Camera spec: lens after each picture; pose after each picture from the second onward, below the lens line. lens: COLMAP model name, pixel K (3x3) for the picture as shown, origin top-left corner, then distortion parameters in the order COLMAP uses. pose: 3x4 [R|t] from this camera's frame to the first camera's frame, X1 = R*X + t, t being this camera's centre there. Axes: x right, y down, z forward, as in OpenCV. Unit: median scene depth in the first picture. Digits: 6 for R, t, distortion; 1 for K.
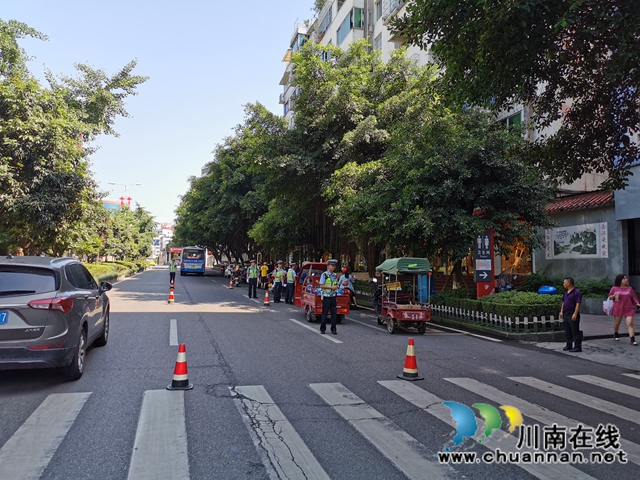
lens RADIAL K [[482.0, 0, 320.0], [0, 482.0, 240.0], [0, 0, 1]] dist [0.029616, -0.004822]
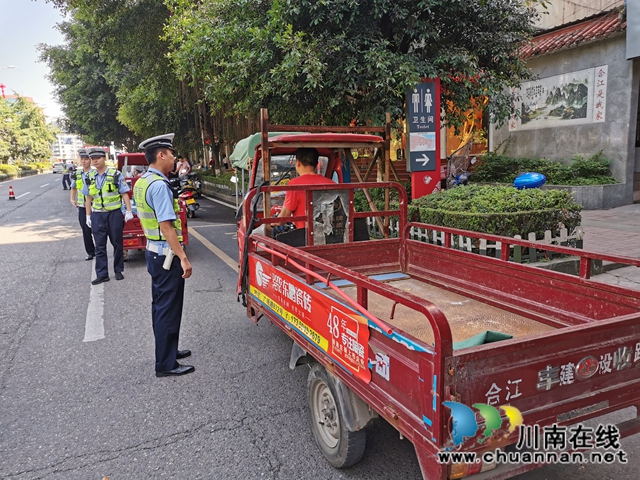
lens RADIAL K [[482.0, 0, 320.0], [0, 482.0, 240.0], [0, 0, 1]] dist [0.029616, -0.004822]
pose [[0.991646, -0.071963, 0.107045, 0.127005], [0.046264, 0.973117, 0.225615, 0.025644], [-0.120403, -0.218778, 0.968318, 0.373515]]
